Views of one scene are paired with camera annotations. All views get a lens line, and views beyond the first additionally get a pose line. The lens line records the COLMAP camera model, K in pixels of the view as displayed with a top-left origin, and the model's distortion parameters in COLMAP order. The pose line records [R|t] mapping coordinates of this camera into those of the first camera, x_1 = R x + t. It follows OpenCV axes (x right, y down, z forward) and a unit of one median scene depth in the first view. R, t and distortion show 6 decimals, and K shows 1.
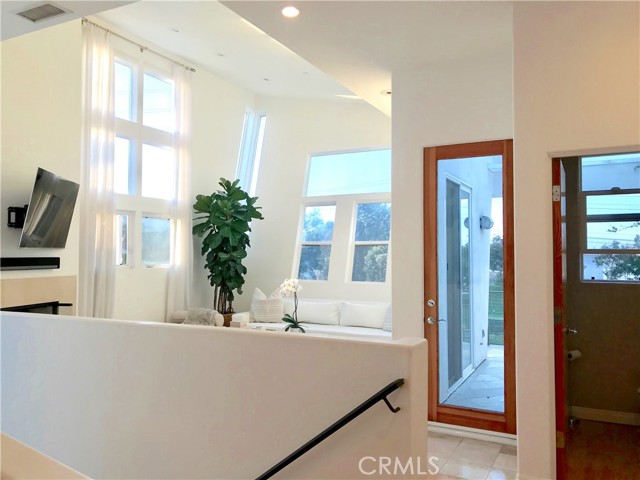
lens RADIAL K [[526.1, 0, 320.0], [0, 526.1, 240.0], [0, 0, 1]] dist [0.015599, 0.013248]
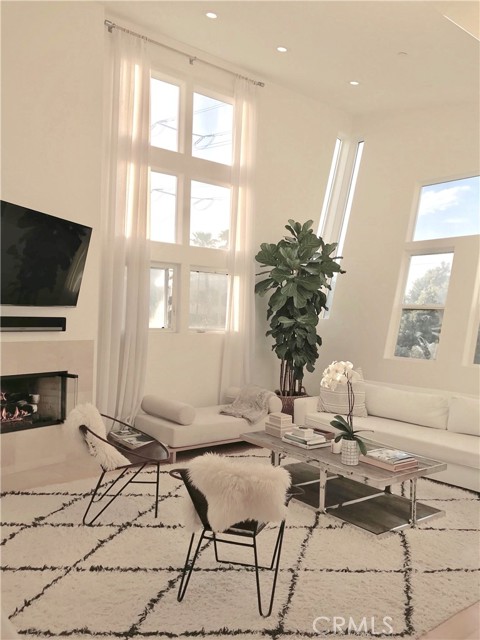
lens RADIAL K [[516.4, 0, 240.0], [0, 516.4, 320.0], [0, 0, 1]] dist [0.035643, -0.001660]
pose [[0.911338, 0.027863, -0.410715, 0.061868], [-0.015010, 0.999292, 0.034487, 0.003671], [0.411386, -0.025265, 0.911111, 0.282226]]
